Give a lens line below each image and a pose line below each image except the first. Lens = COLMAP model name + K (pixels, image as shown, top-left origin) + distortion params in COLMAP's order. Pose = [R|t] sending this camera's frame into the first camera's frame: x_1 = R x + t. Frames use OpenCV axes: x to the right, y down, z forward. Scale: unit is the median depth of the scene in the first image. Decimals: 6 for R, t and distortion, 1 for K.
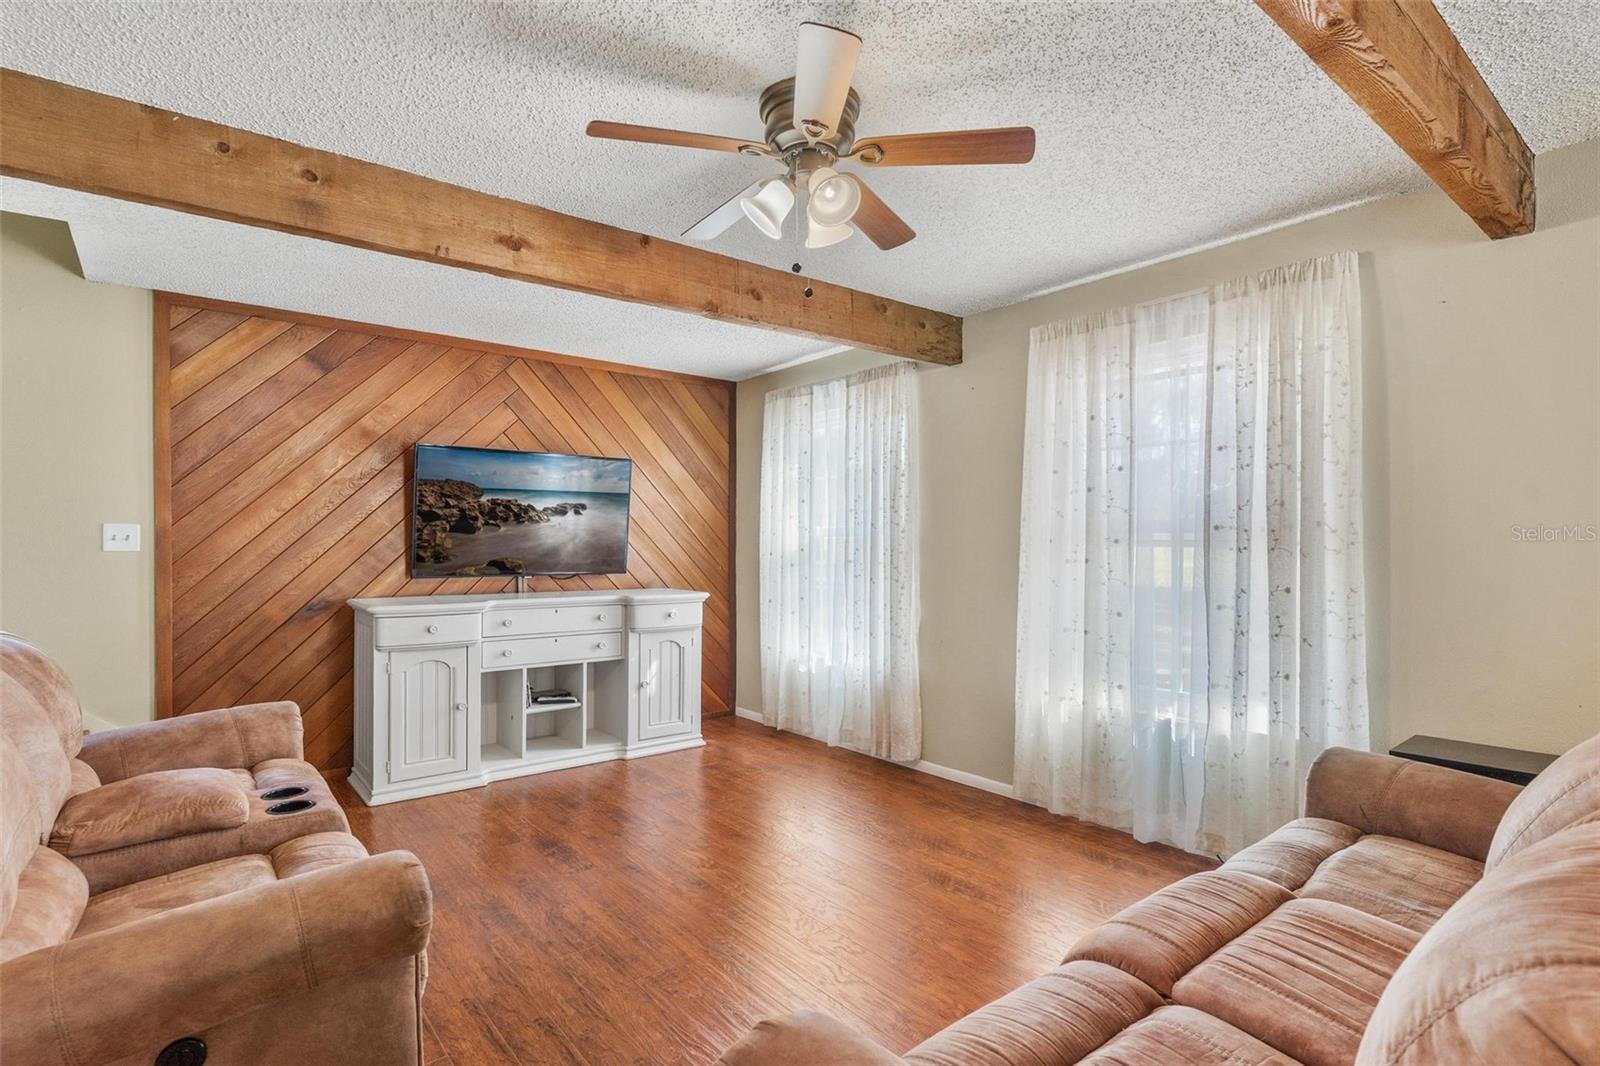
lens RADIAL K [[782.4, 0, 800.0], [0, 782.4, 533.0], [0, 0, 1]] dist [-0.000602, -0.000176]
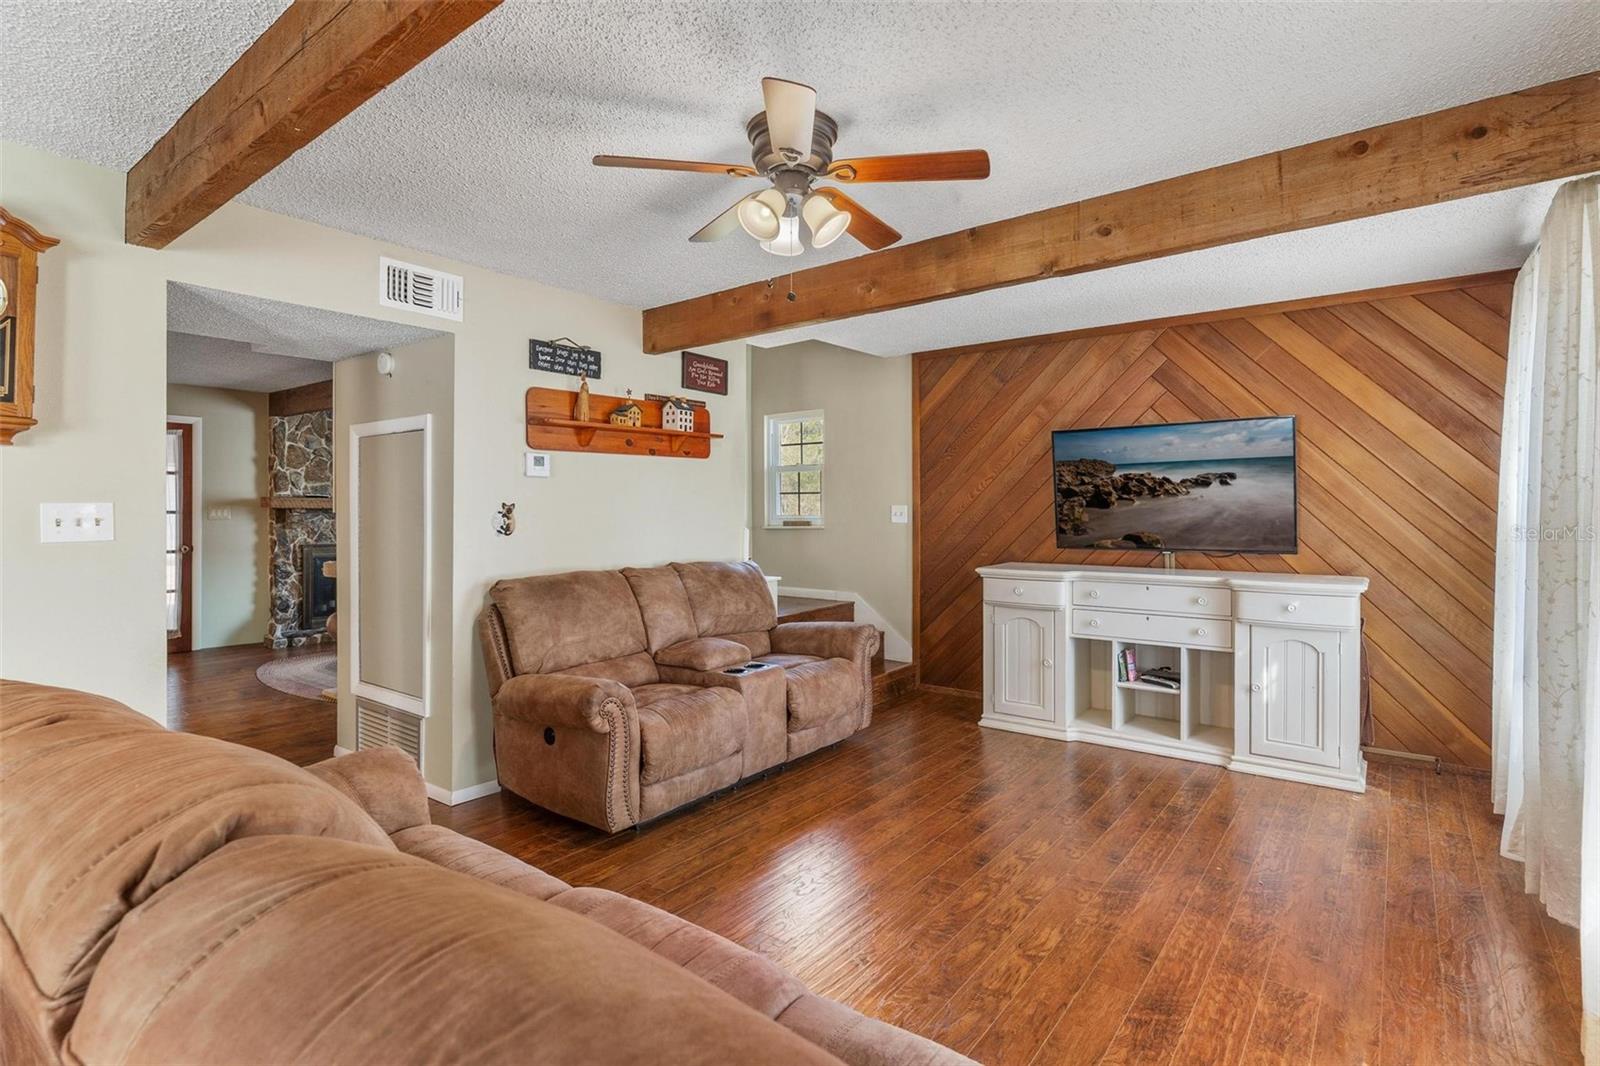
lens RADIAL K [[752.3, 0, 766.4], [0, 752.3, 494.9], [0, 0, 1]] dist [0.001047, 0.000143]
pose [[0.242355, -0.027181, -0.969807, 0.461578], [0.015885, 0.999585, -0.024046, 0.000002], [0.970058, -0.009577, 0.242686, 0.308612]]
